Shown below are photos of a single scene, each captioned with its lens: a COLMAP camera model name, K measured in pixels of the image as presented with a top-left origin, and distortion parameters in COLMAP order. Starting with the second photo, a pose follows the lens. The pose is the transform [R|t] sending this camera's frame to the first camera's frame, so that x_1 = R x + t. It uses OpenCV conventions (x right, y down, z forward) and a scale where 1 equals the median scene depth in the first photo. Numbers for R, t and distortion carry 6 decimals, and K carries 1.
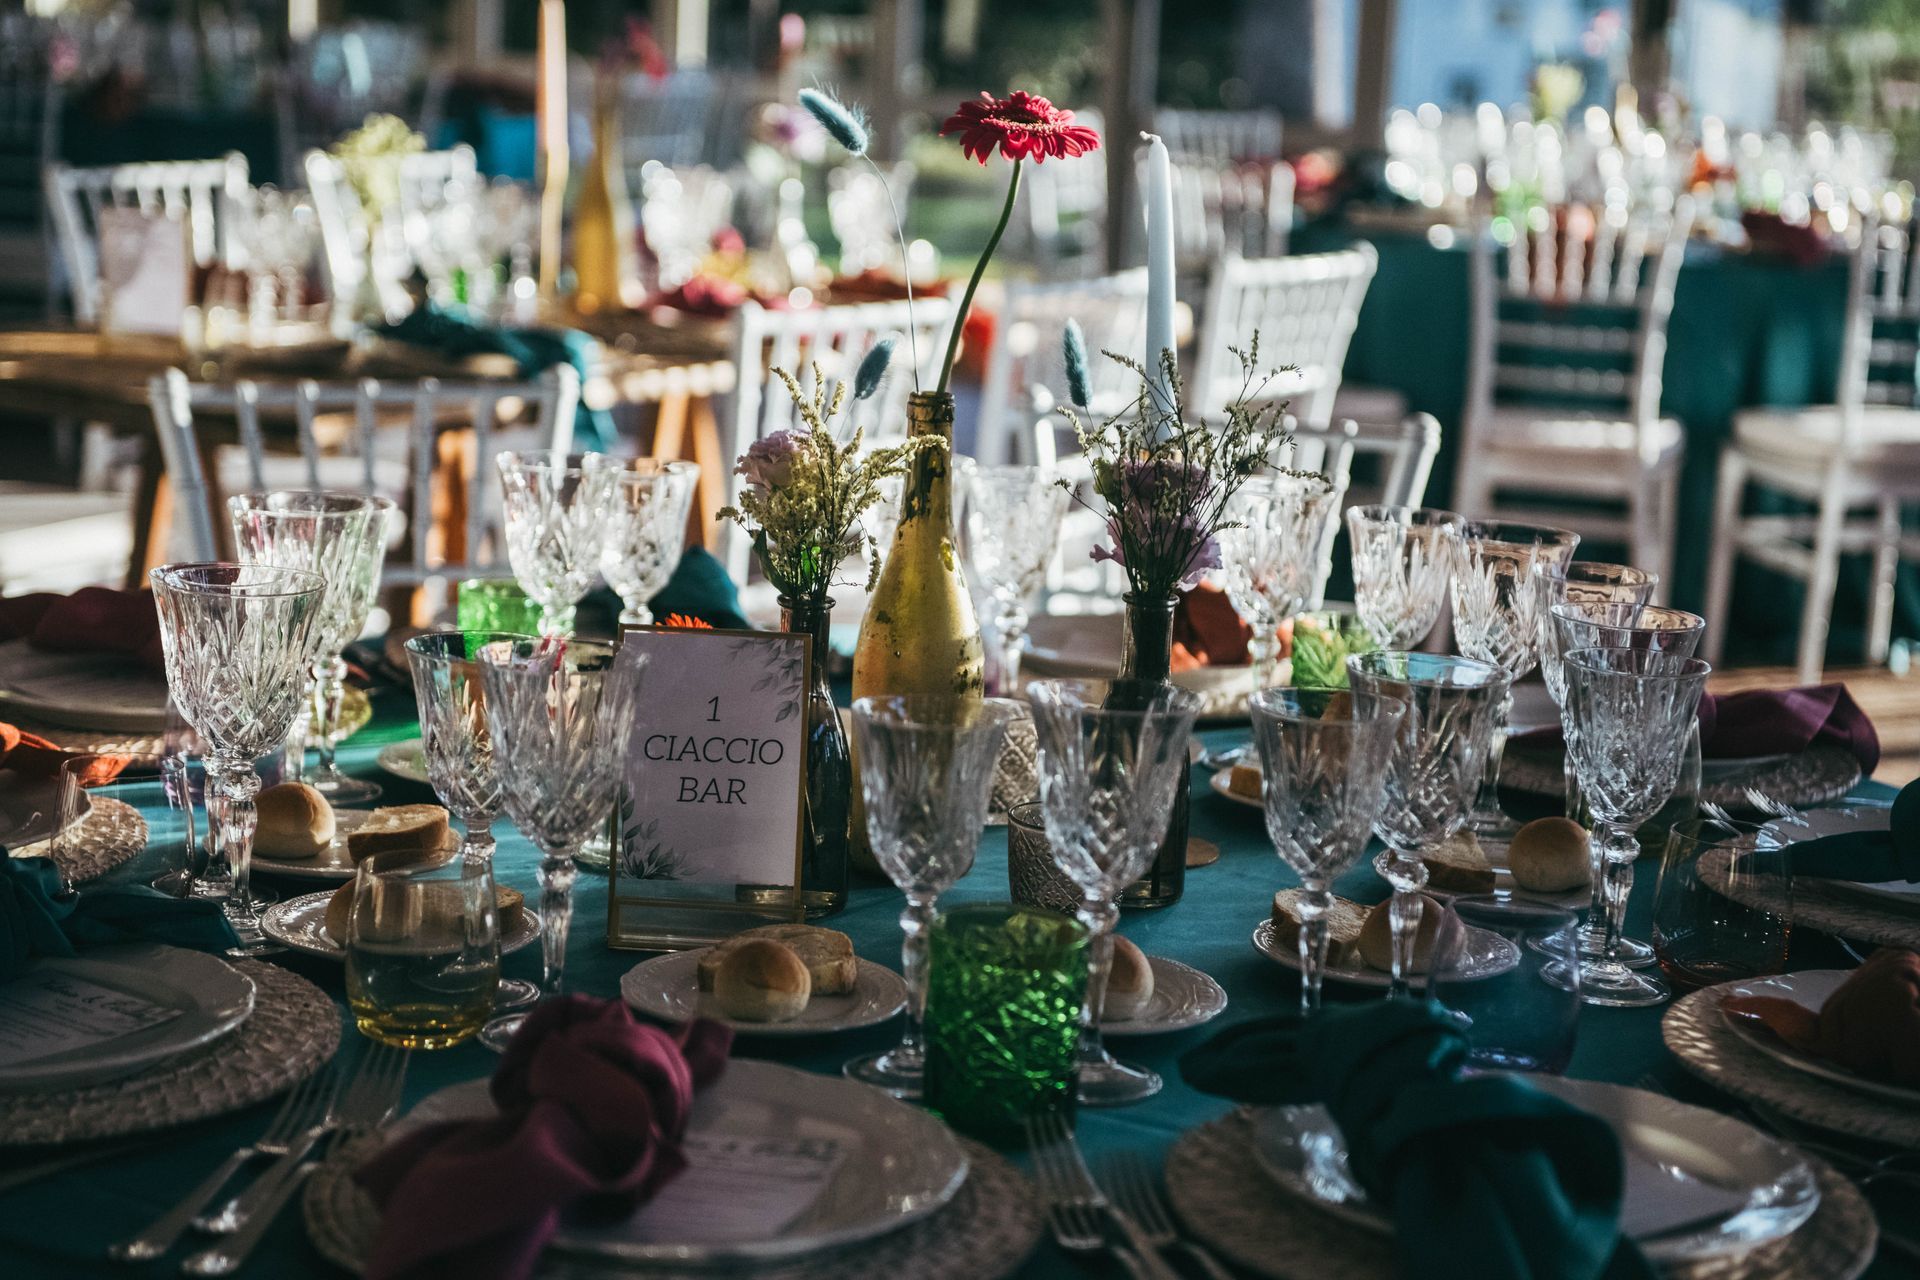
lens RADIAL K [[3350.1, 0, 960.3], [0, 3350.1, 590.0], [0, 0, 1]] dist [0.063386, 0.263103]
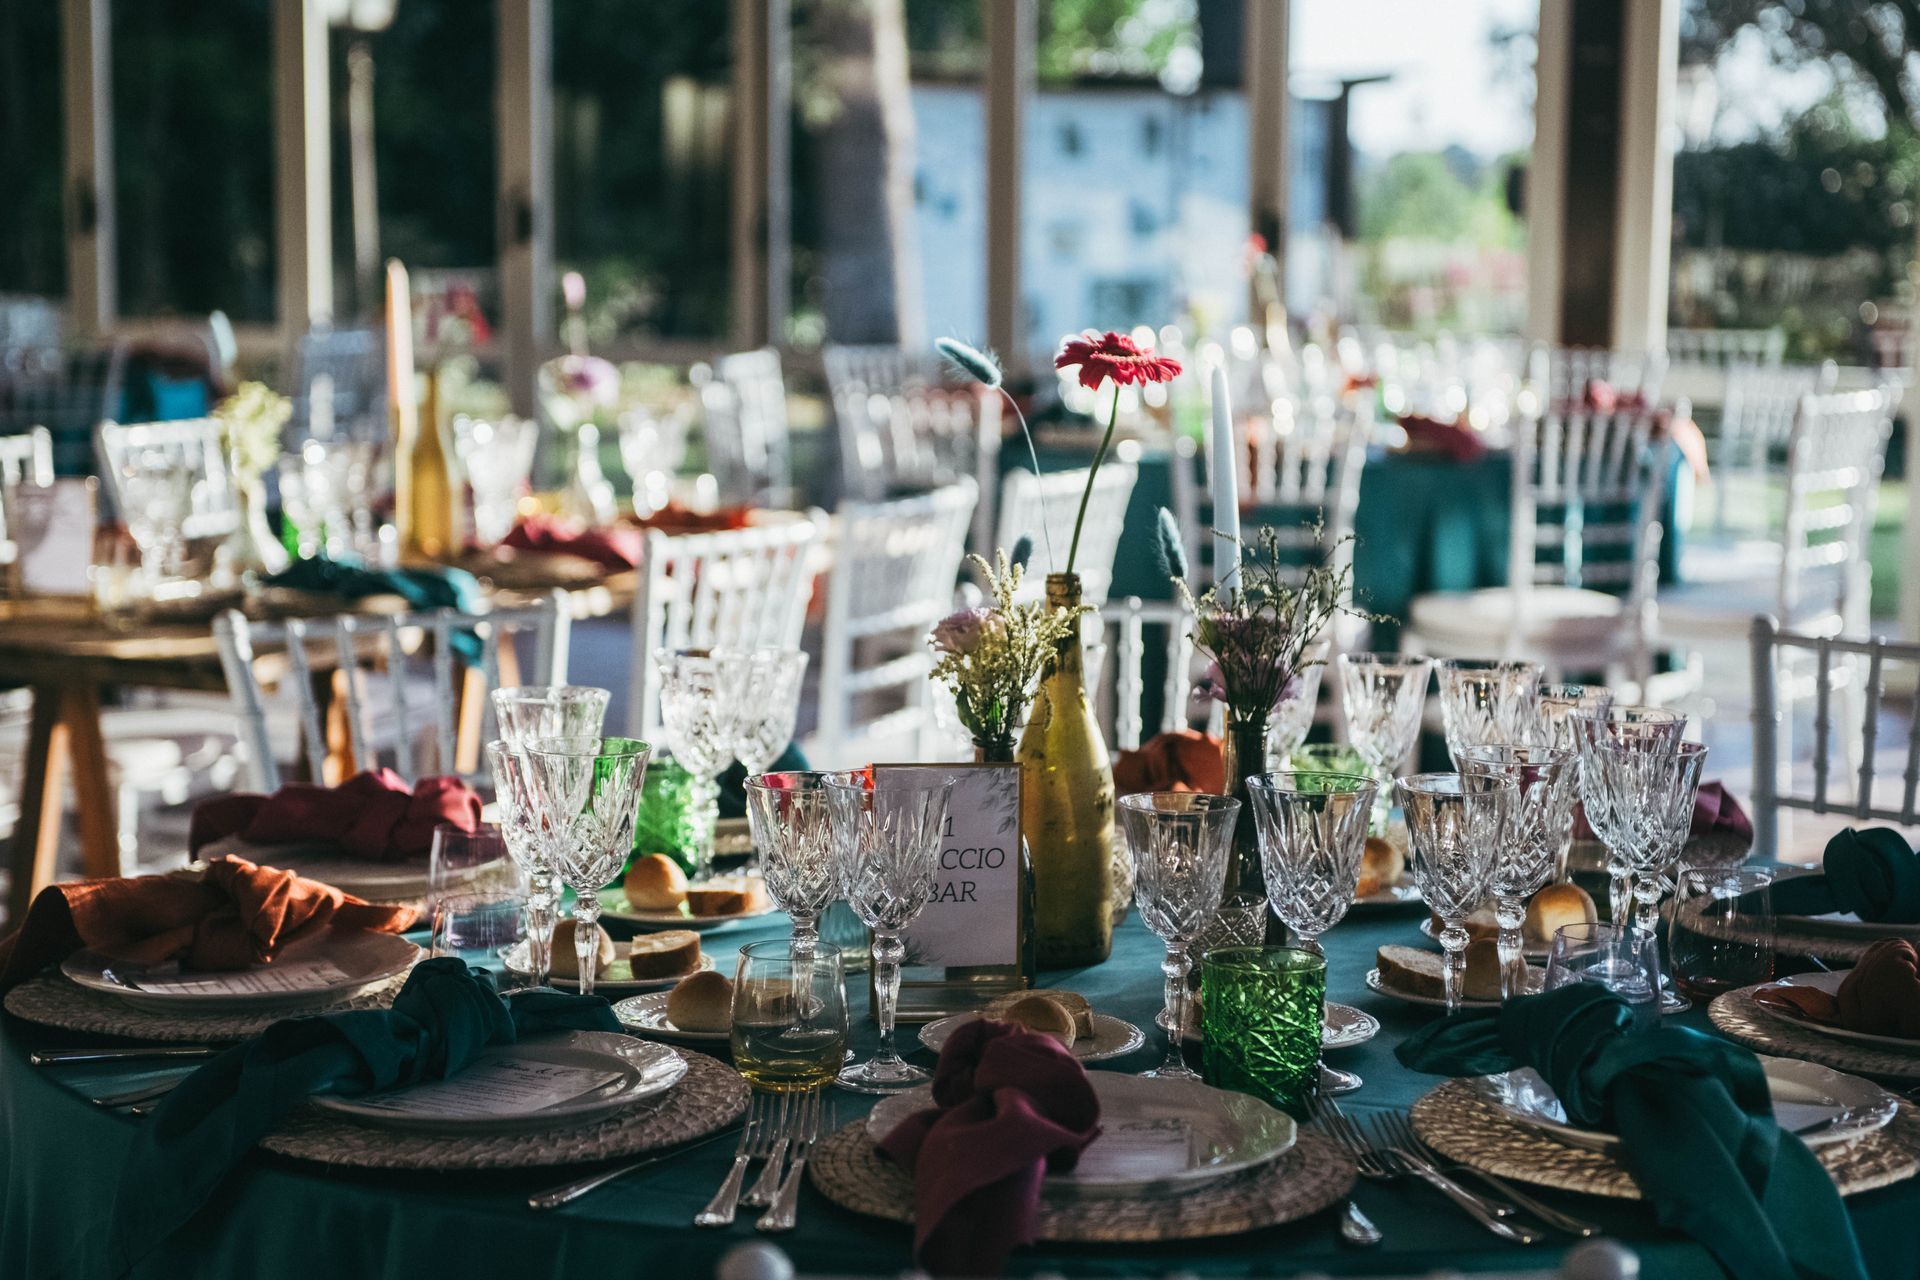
lens RADIAL K [[3350.1, 0, 960.3], [0, 3350.1, 590.0], [0, 0, 1]] dist [0.063386, 0.263103]
pose [[0.991126, -0.055157, 0.120938, -0.090733], [0.063434, 0.995822, -0.065691, 0.012500], [-0.116809, 0.072780, 0.990484, -0.108180]]
